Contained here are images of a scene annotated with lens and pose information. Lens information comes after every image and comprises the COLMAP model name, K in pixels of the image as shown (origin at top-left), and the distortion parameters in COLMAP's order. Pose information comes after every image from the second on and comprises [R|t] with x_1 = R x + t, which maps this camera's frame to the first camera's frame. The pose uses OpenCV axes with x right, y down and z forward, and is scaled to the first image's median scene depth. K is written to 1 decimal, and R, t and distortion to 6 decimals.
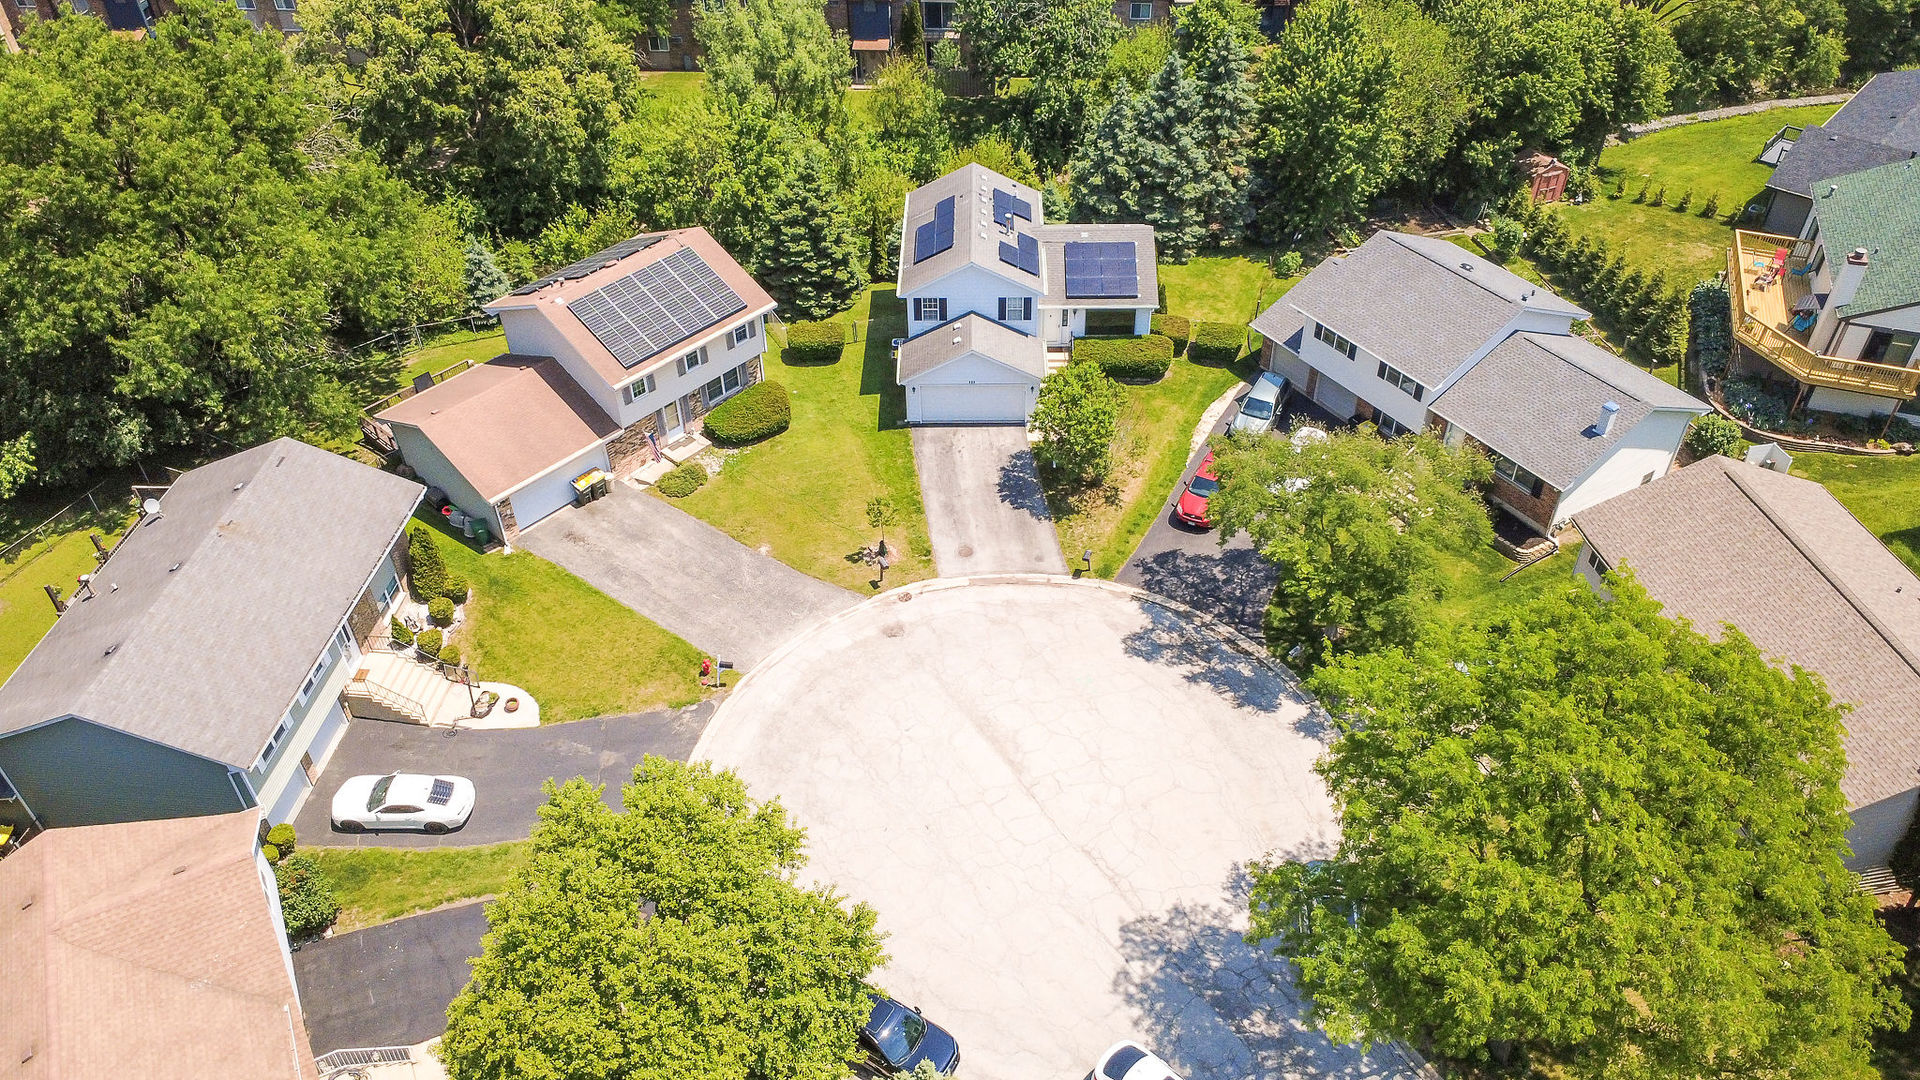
lens RADIAL K [[1406.3, 0, 962.4], [0, 1406.3, 537.9], [0, 0, 1]] dist [0.008109, 0.000117]
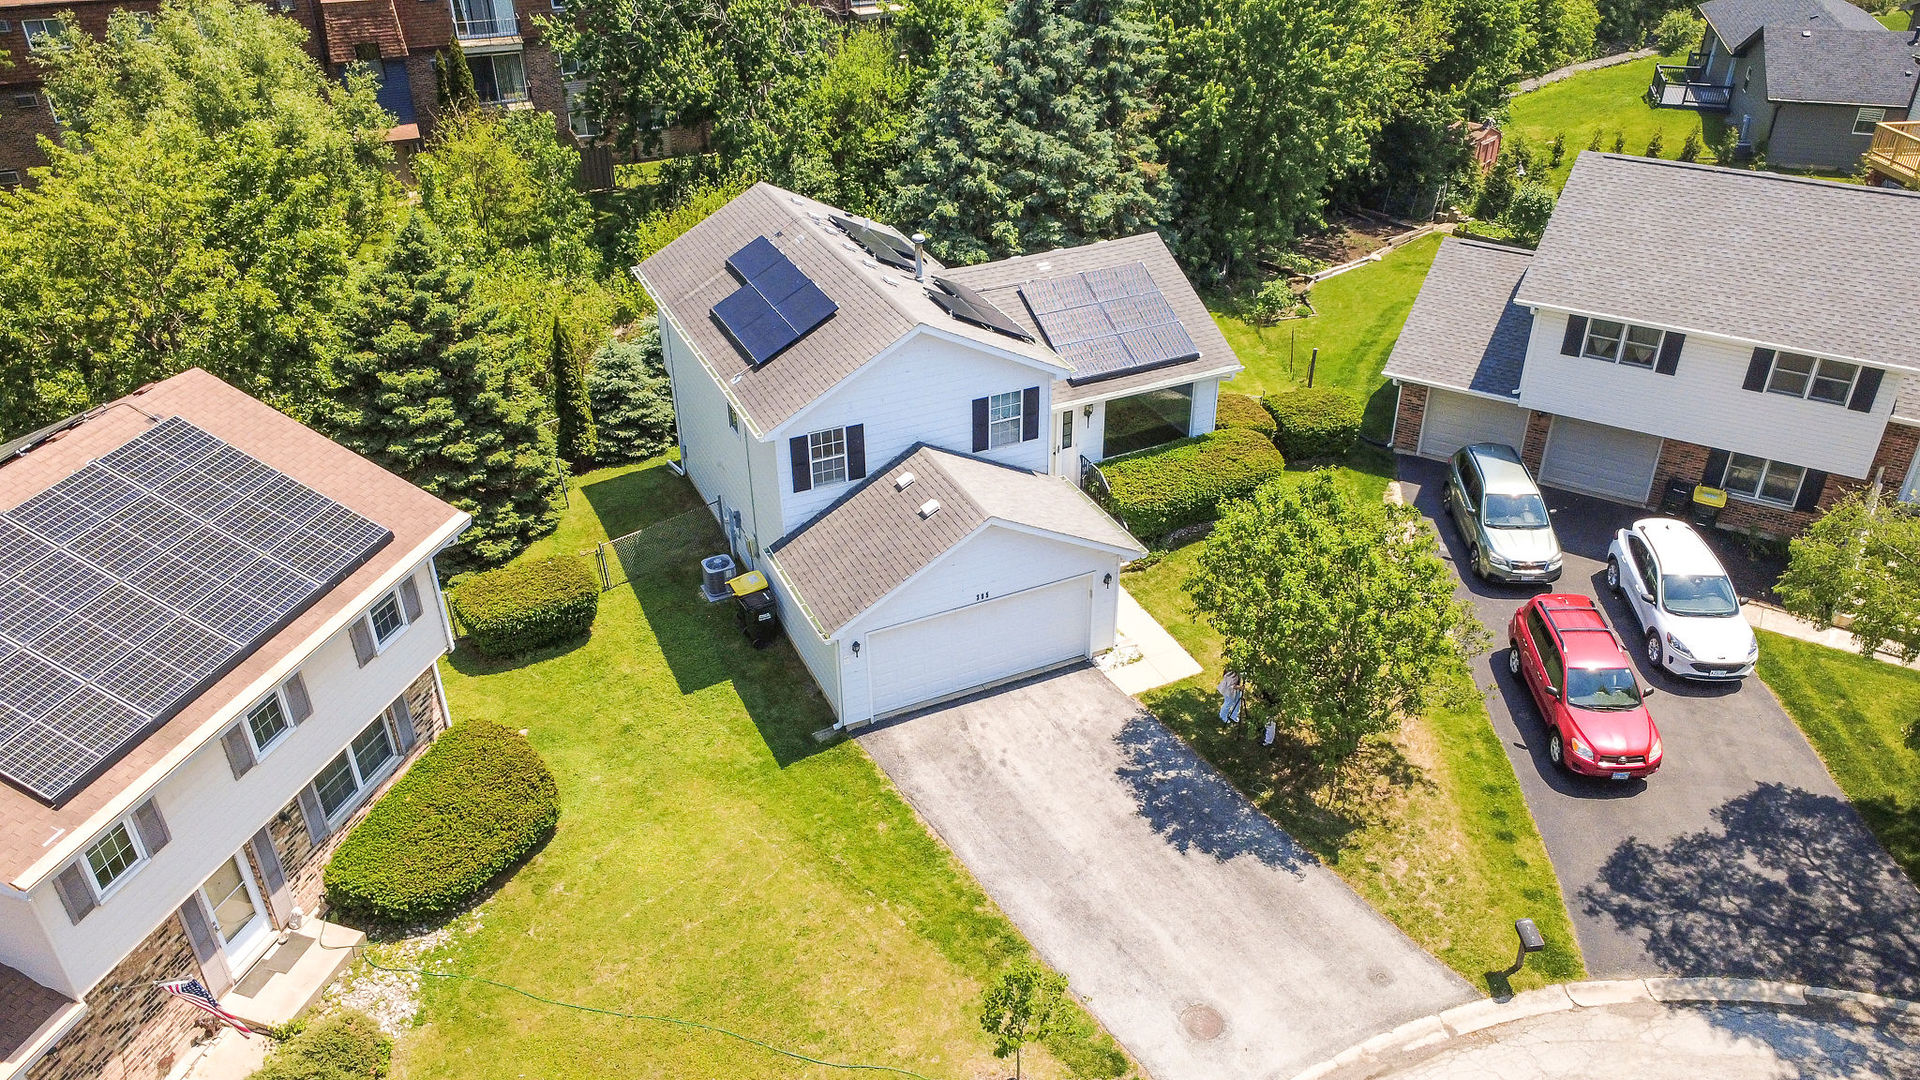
lens RADIAL K [[1406.3, 0, 967.1], [0, 1406.3, 544.9], [0, 0, 1]] dist [0.008109, 0.000117]
pose [[0.902049, -0.221931, 0.370209, -0.149161], [0.277826, 0.954932, -0.104490, -0.080859], [-0.330335, 0.197108, 0.923053, 0.596001]]
